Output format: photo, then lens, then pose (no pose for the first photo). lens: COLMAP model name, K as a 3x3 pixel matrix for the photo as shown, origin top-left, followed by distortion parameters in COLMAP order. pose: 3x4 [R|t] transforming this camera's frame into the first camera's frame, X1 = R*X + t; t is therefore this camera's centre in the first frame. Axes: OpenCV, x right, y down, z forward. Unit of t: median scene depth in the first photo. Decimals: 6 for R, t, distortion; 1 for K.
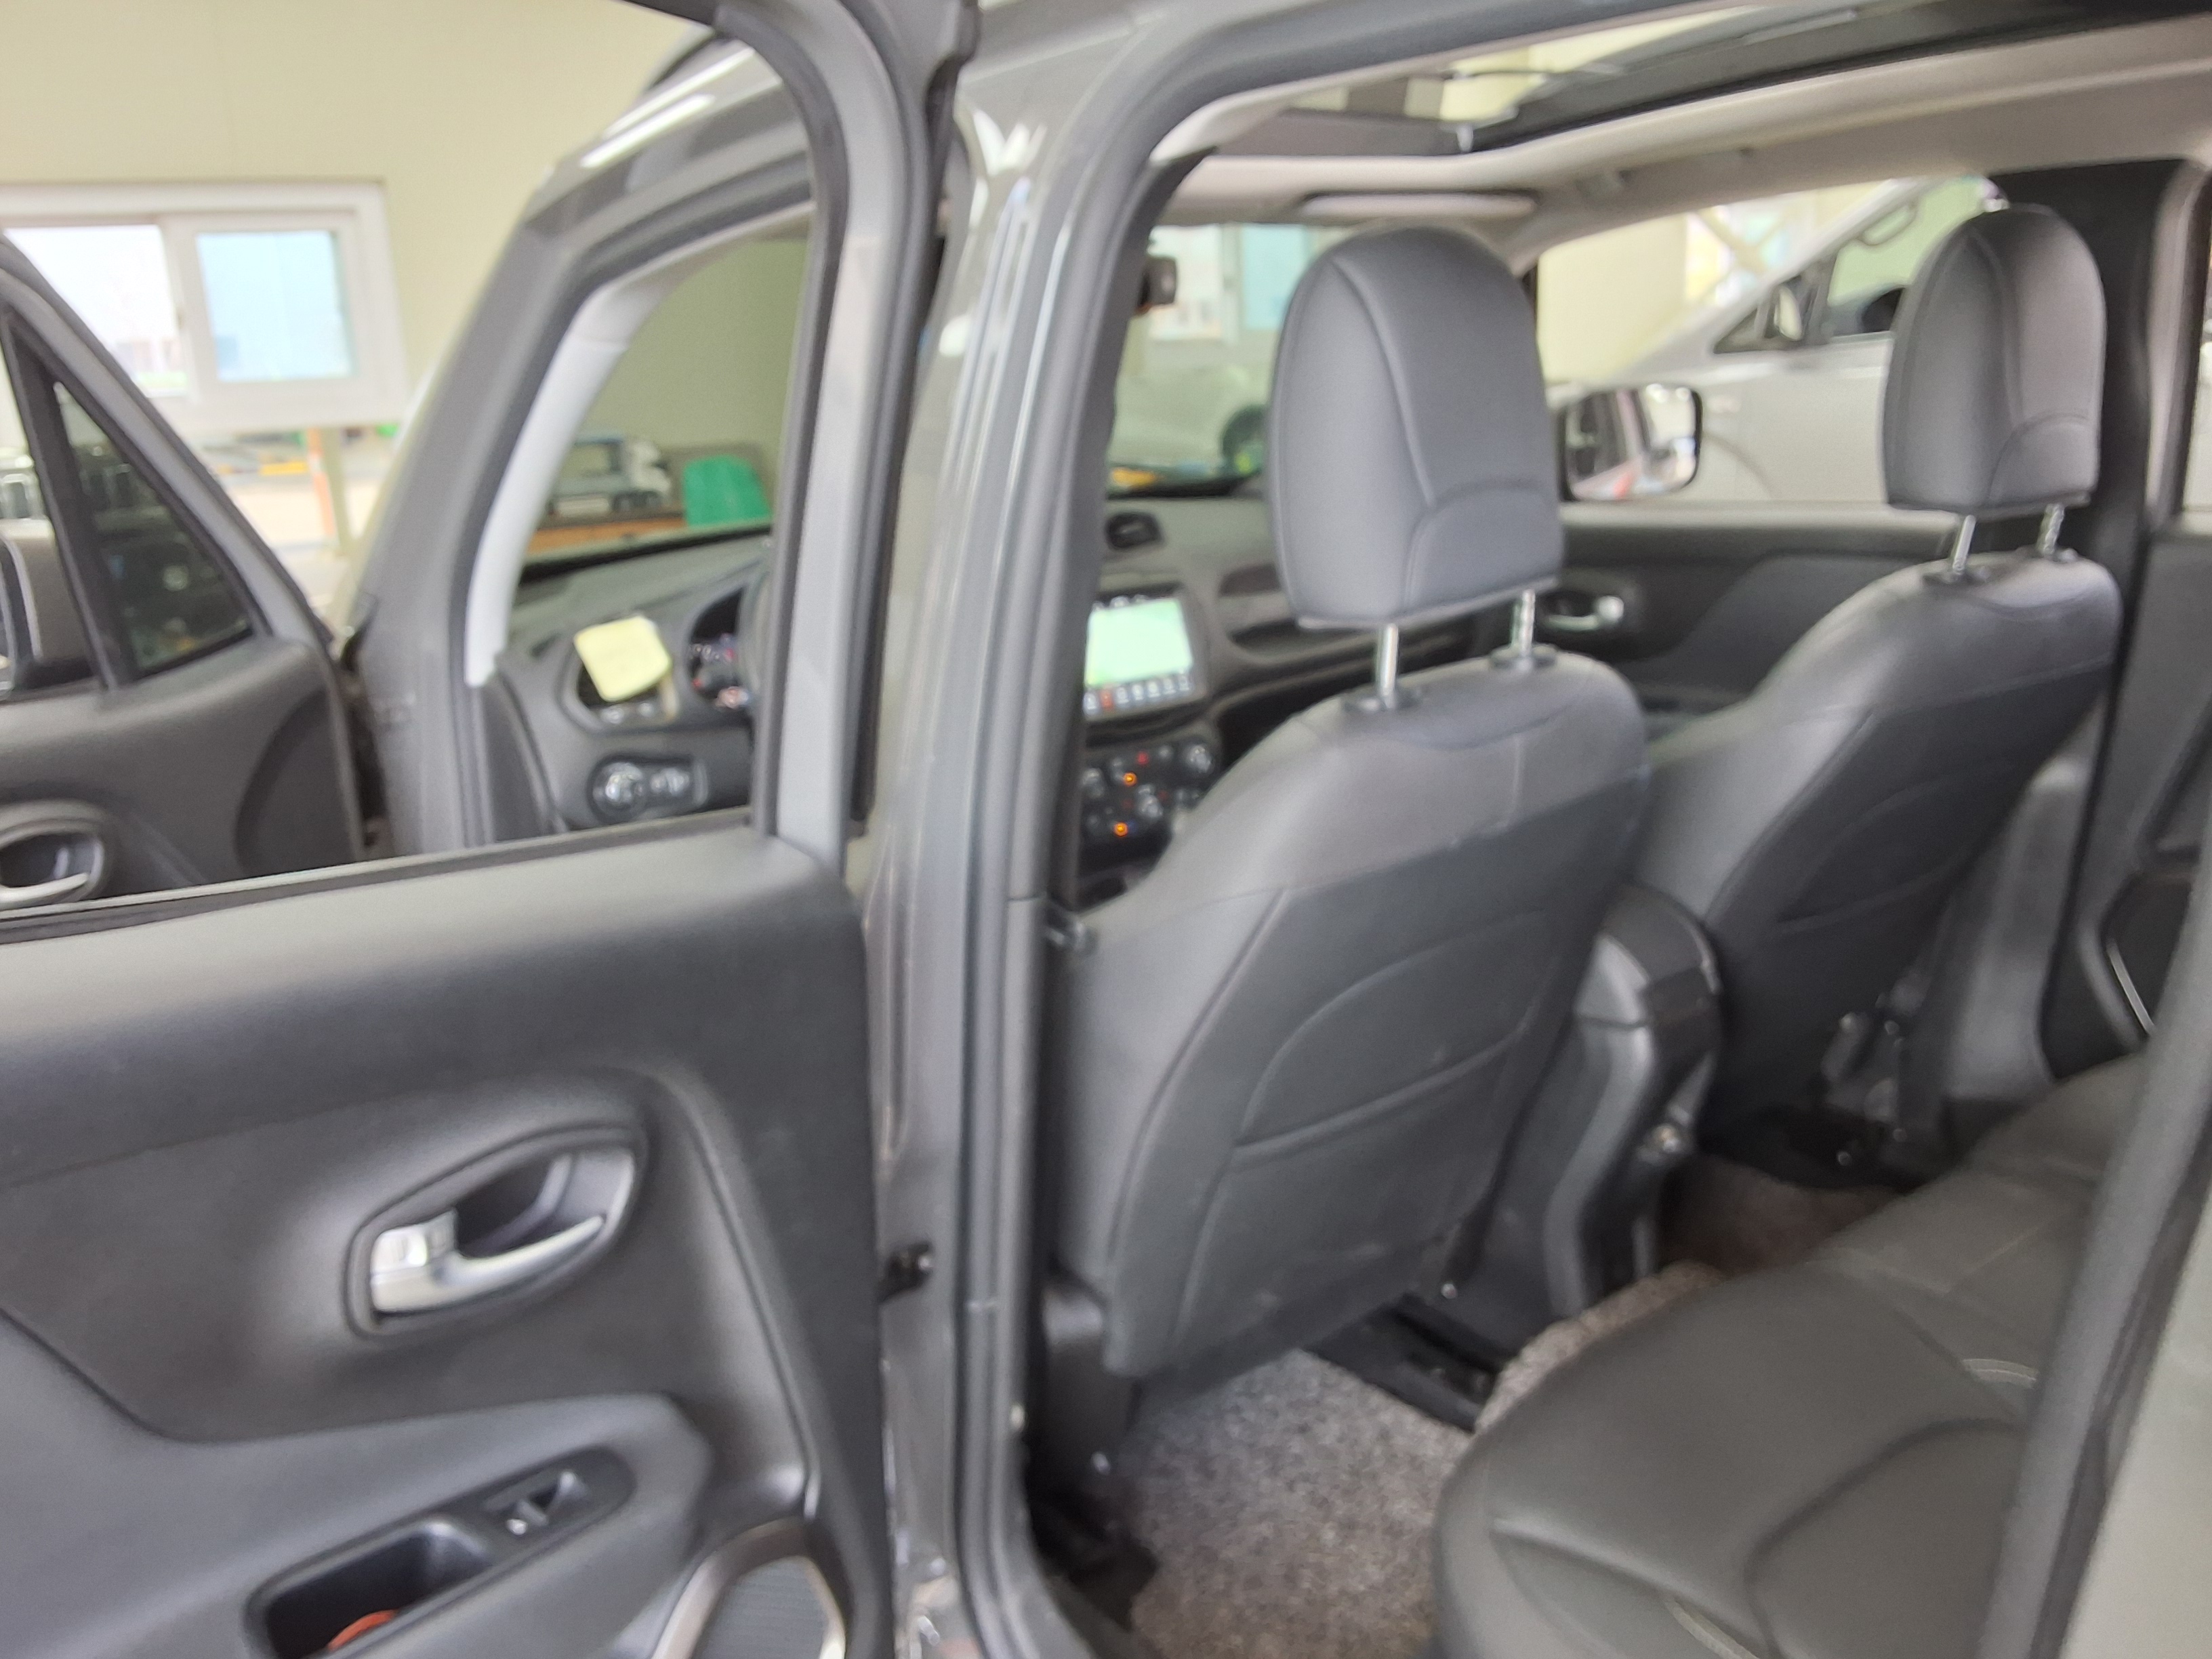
lens RADIAL K [[1839.8, 0, 1106.0], [0, 1839.8, 829.5], [0, 0, 1]] dist [0.007294, -0.004307]
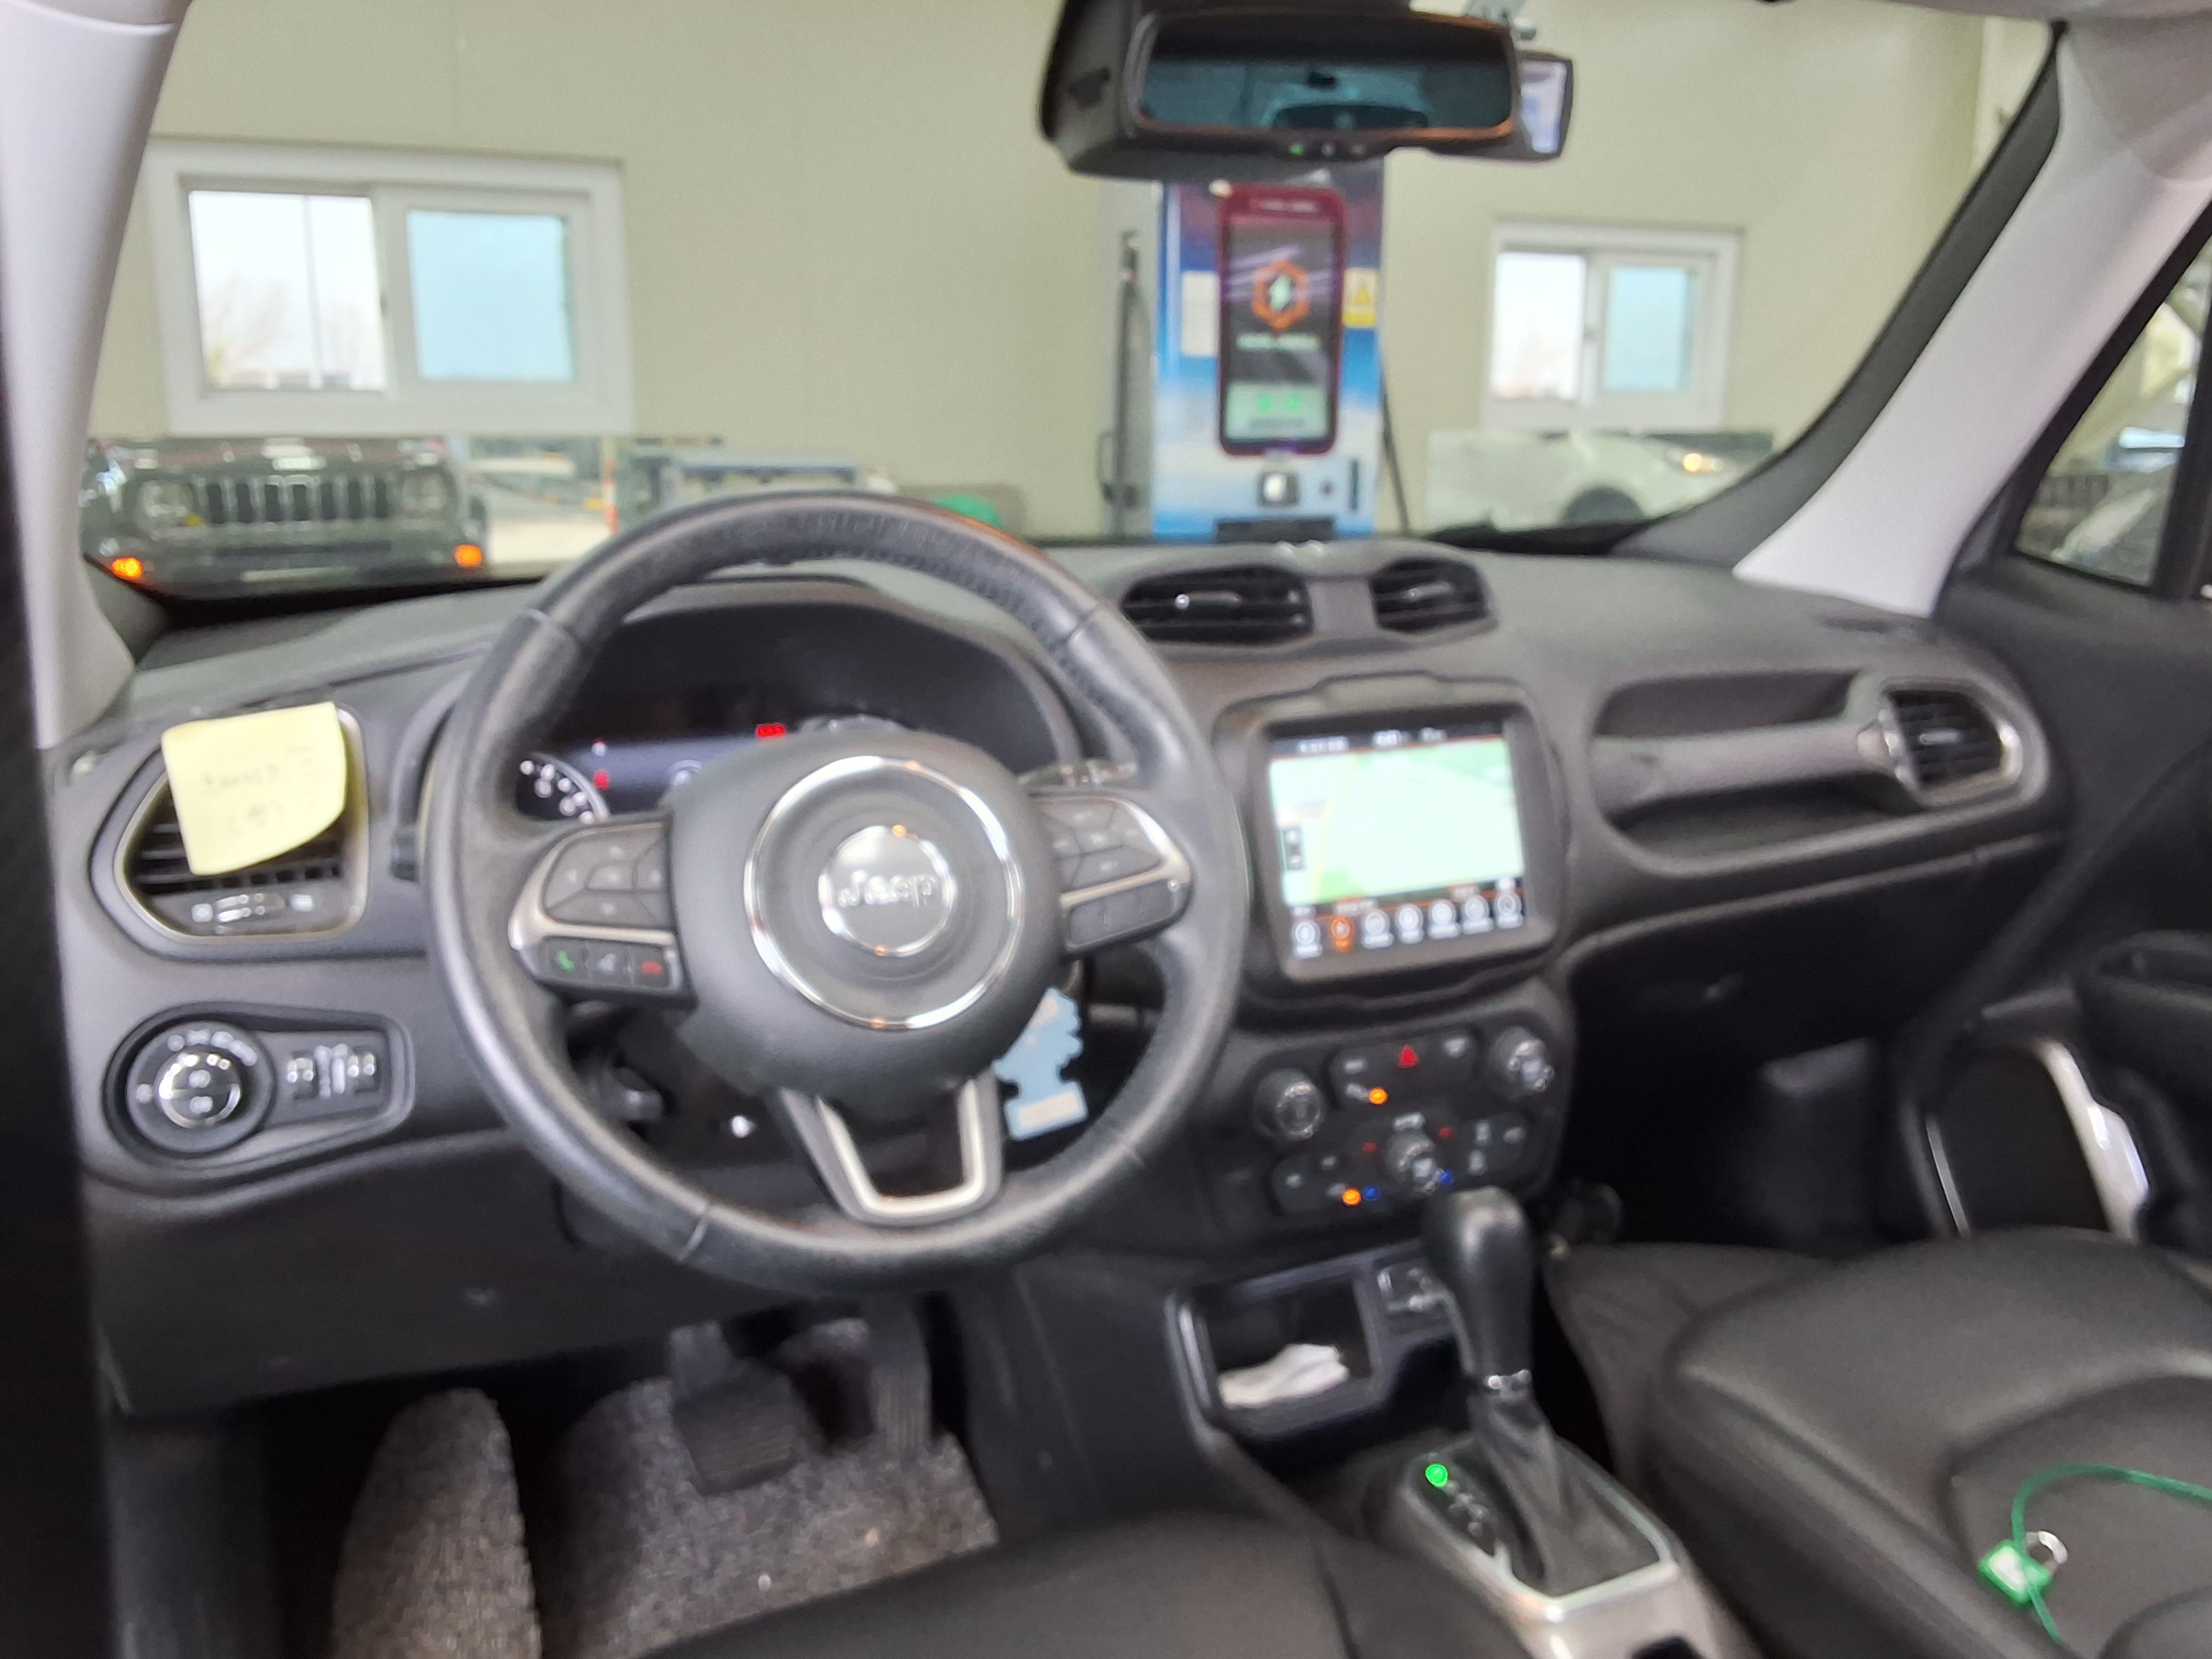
lens RADIAL K [[1839.8, 0, 1106.0], [0, 1839.8, 829.5], [0, 0, 1]] dist [0.007294, -0.004307]
pose [[0.983051, 0.089193, -0.160172, 0.013975], [-0.095729, 0.994842, -0.033551, -0.075095], [0.156354, 0.048315, 0.986519, 0.503552]]
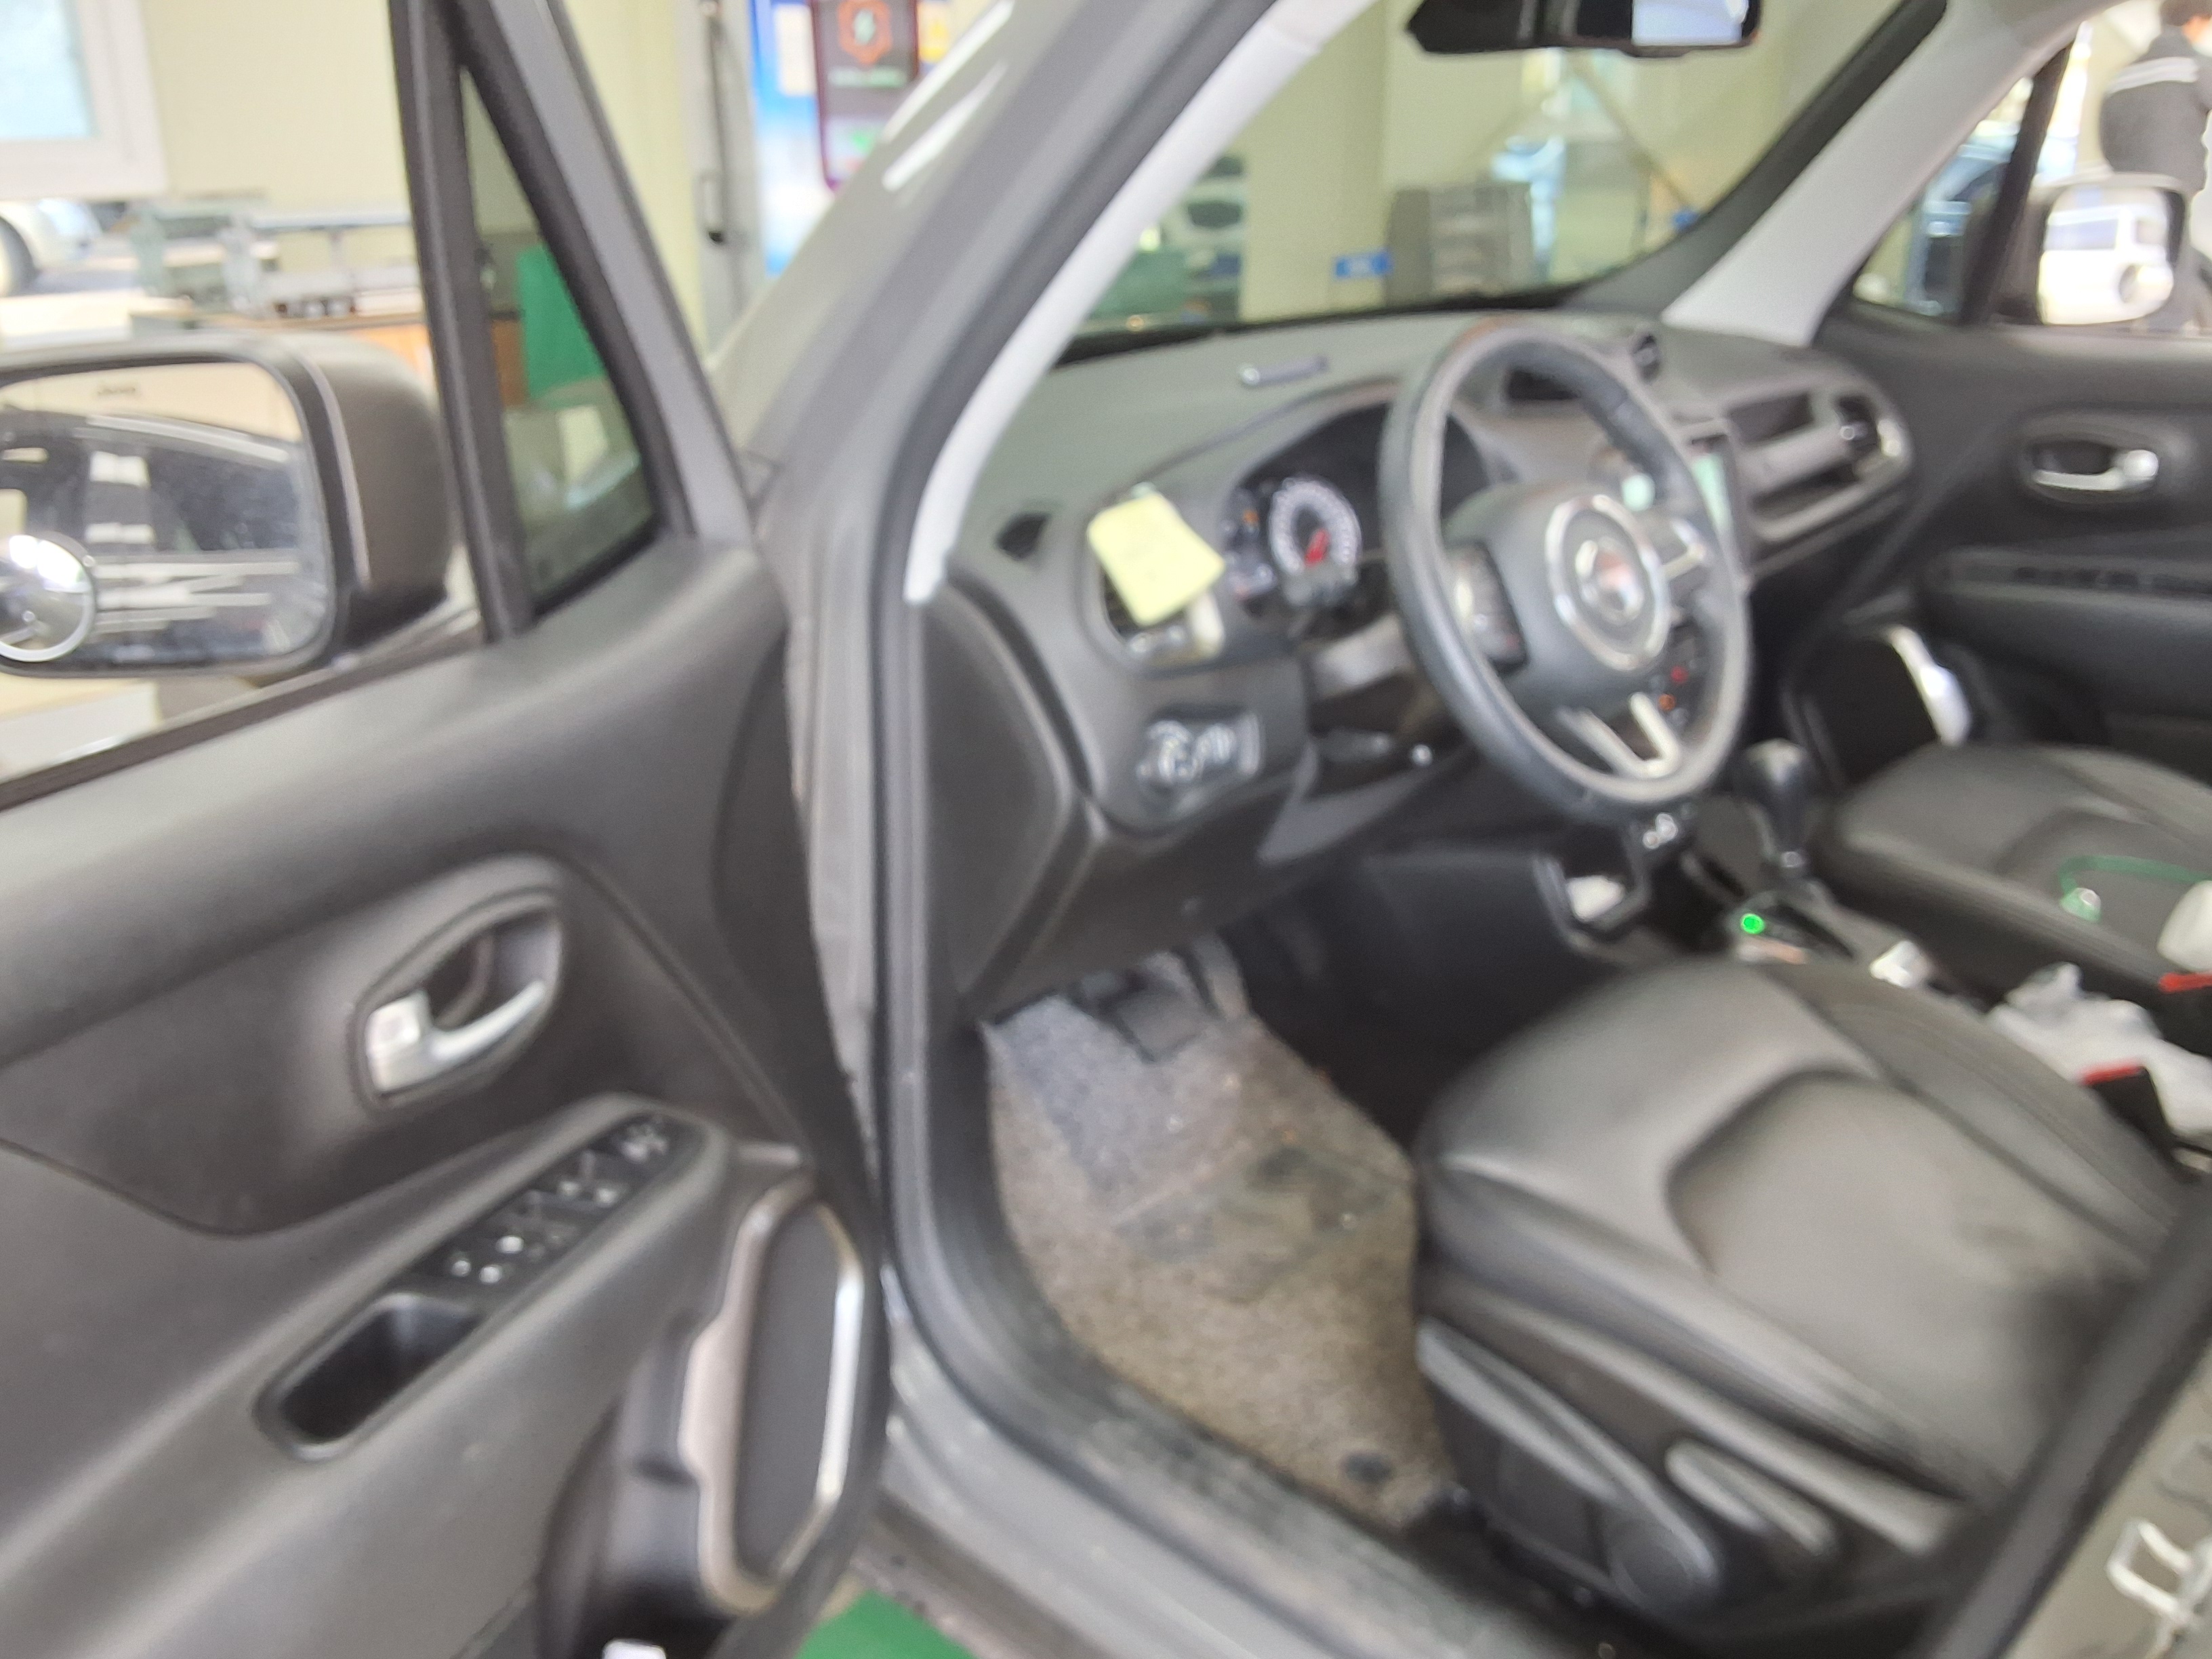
lens RADIAL K [[1839.8, 0, 1106.0], [0, 1839.8, 829.5], [0, 0, 1]] dist [0.007294, -0.004307]
pose [[0.984384, -0.032475, 0.173013, -0.339796], [0.014649, 0.994539, 0.103330, -0.055955], [-0.175424, -0.099182, 0.979484, 0.301323]]
